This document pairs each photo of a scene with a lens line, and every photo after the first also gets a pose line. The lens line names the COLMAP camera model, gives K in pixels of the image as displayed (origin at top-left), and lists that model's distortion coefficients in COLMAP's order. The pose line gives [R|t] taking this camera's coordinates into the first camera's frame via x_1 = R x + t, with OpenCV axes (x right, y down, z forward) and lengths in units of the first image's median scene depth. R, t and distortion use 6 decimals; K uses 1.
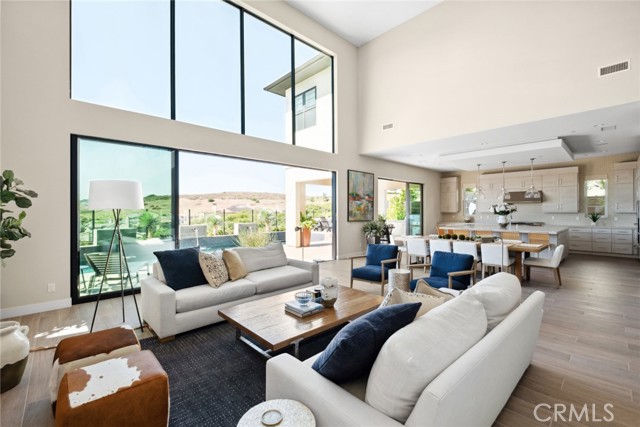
lens RADIAL K [[278.3, 0, 318.8], [0, 278.3, 213.6], [0, 0, 1]] dist [0.000572, -0.002472]
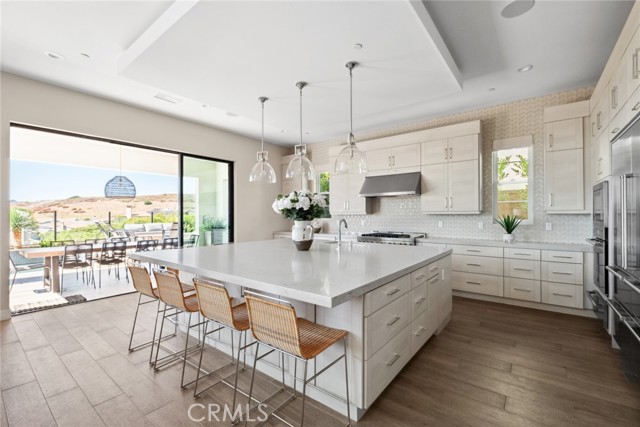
lens RADIAL K [[278.3, 0, 320.5], [0, 278.3, 214.1], [0, 0, 1]] dist [0.000572, -0.002472]
pose [[0.987134, 0.001058, 0.159893, 0.554141], [0.000838, 0.999930, -0.011792, 0.001851], [-0.159894, 0.011774, 0.987064, 0.538839]]
